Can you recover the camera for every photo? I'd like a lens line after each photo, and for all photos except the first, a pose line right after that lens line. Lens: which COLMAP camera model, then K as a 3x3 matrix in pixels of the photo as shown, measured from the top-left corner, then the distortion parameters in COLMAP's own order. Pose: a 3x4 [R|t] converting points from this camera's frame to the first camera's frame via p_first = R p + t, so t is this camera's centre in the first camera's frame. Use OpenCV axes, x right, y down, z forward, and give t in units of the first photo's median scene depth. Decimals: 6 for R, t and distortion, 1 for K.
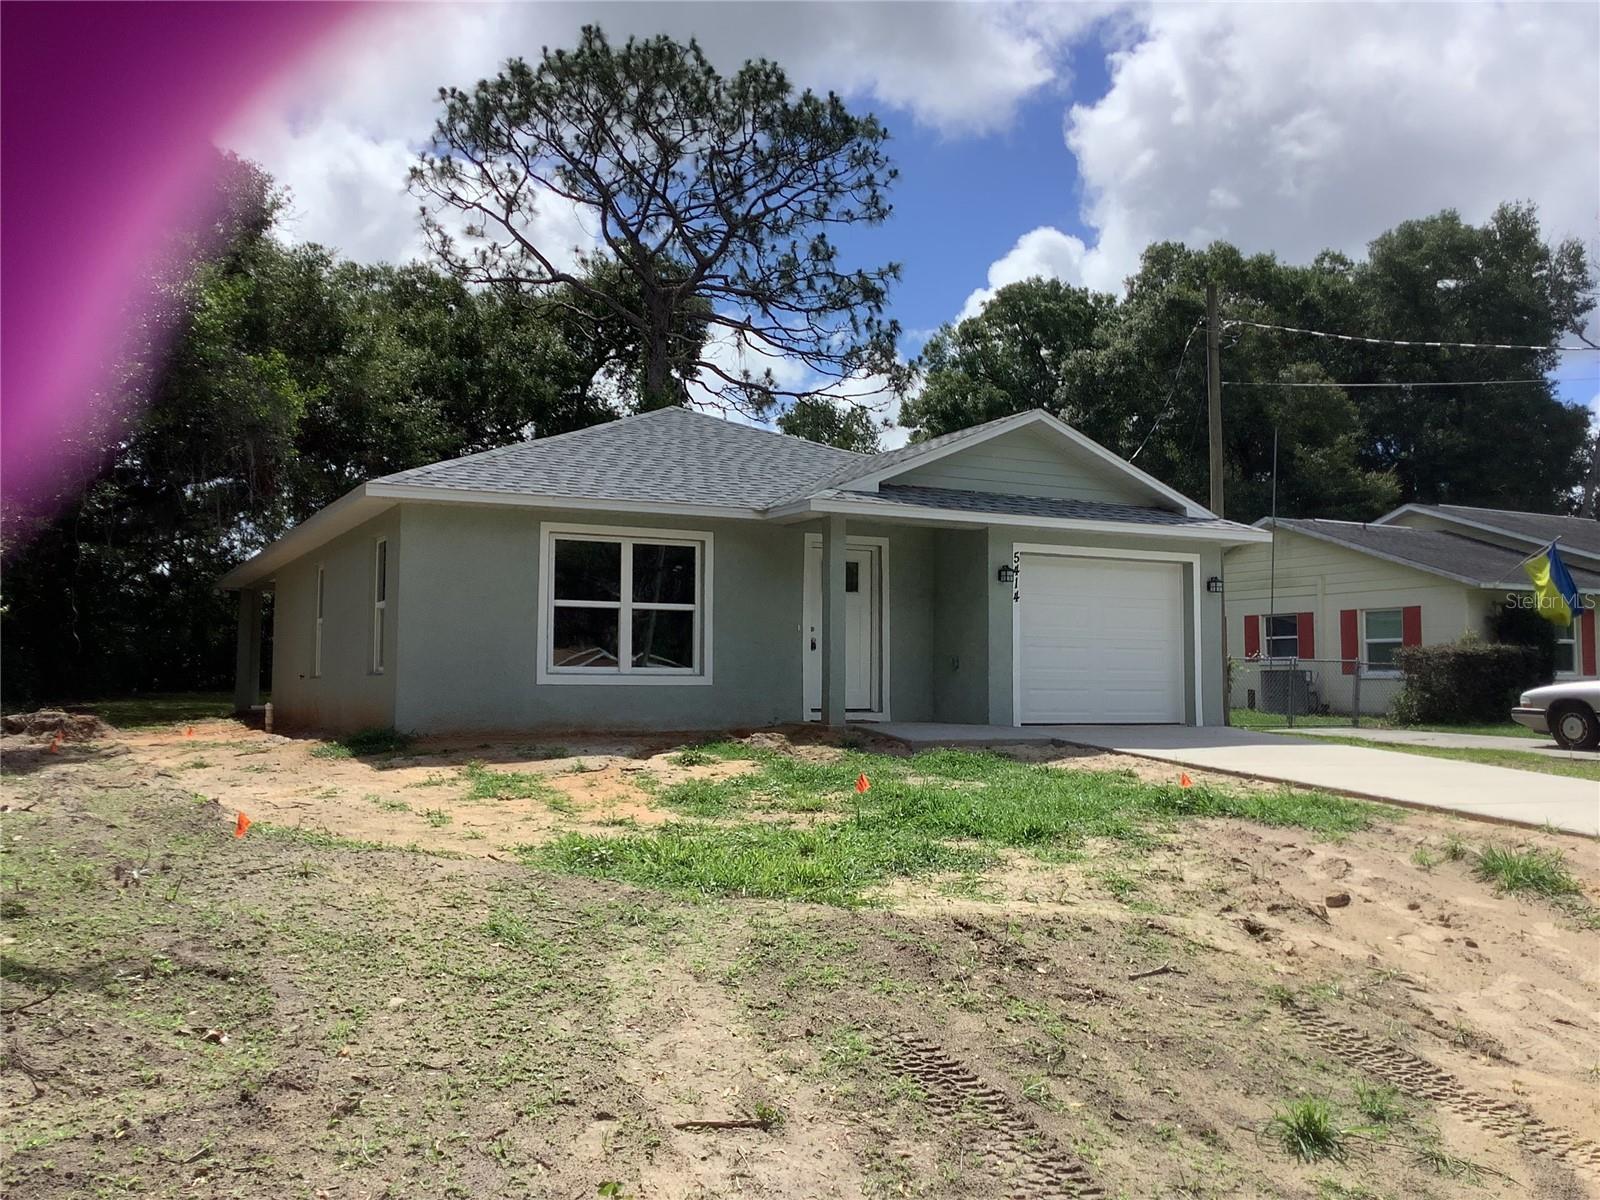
lens RADIAL K [[1453.1, 0, 792.6], [0, 1453.1, 592.5], [0, 0, 1]] dist [0.026288, 0.000000]
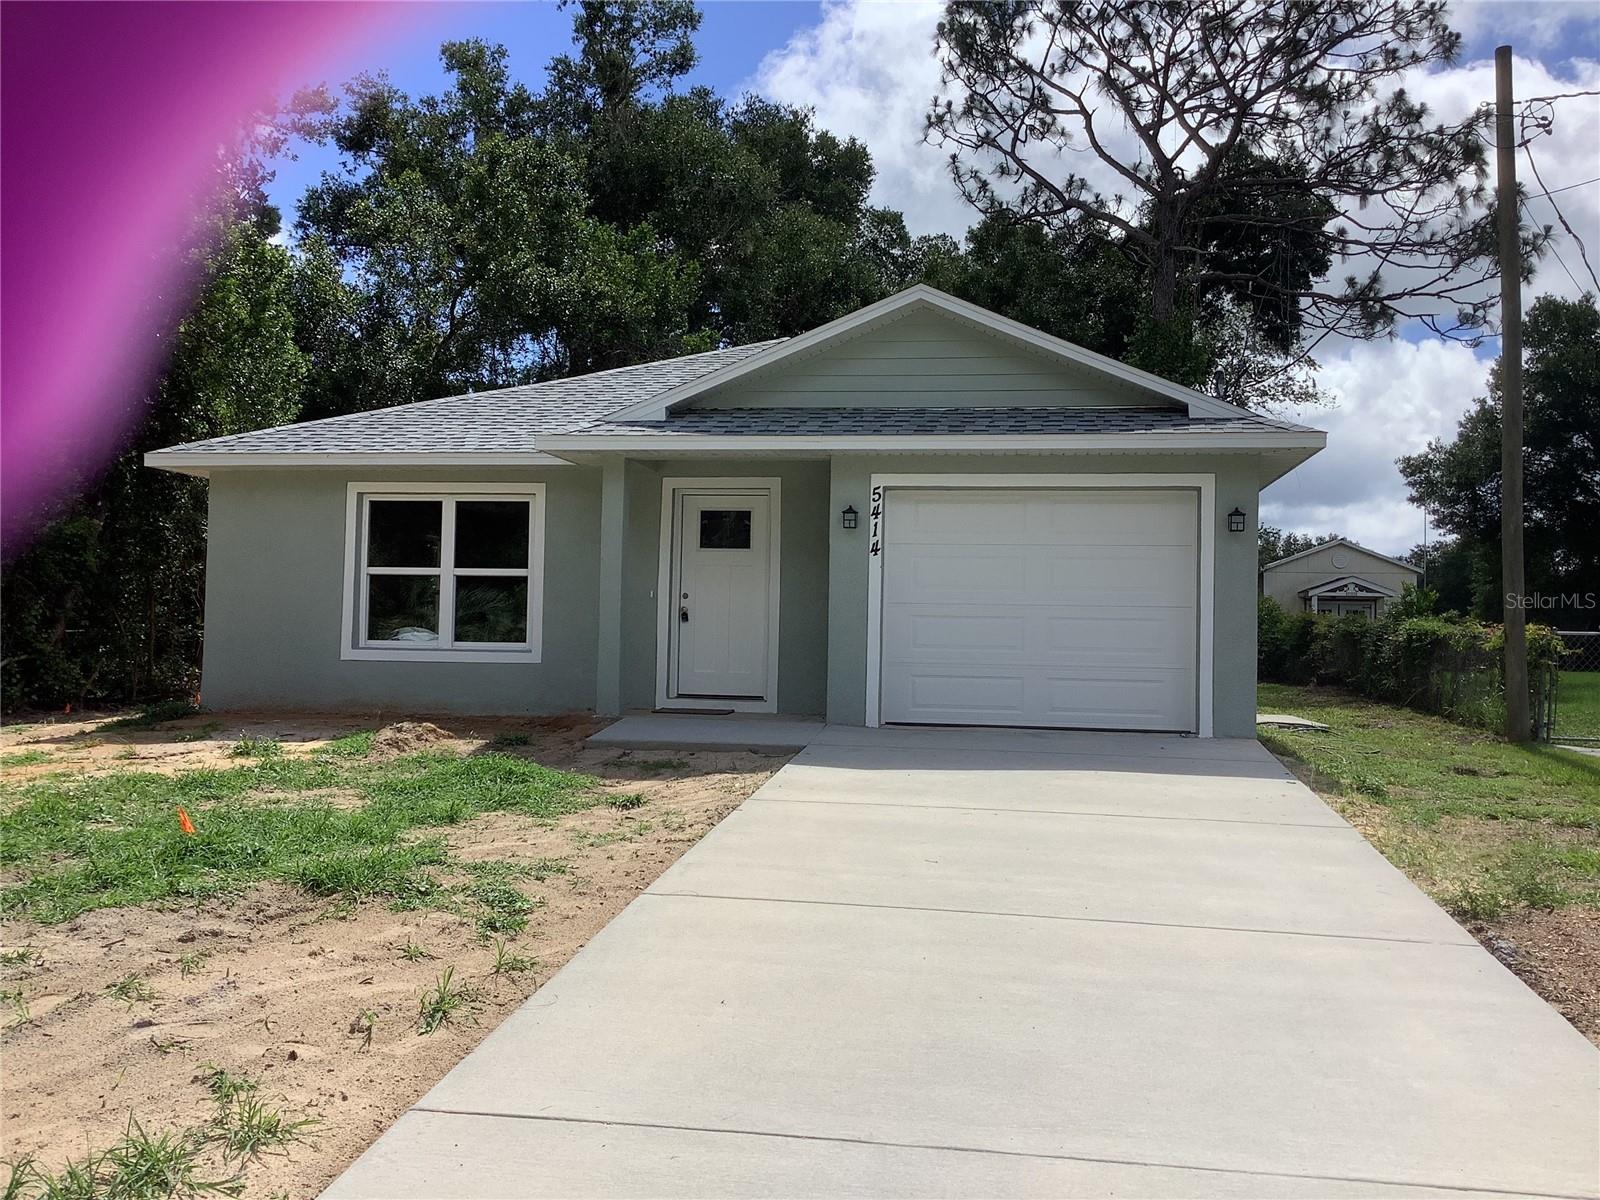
lens RADIAL K [[1453.1, 0, 799.8], [0, 1453.1, 608.6], [0, 0, 1]] dist [0.026288, 0.000000]
pose [[0.805400, -0.004312, -0.592716, 0.571652], [0.024279, 0.999374, 0.025722, 0.013496], [0.592234, -0.035107, 0.805001, 0.410464]]
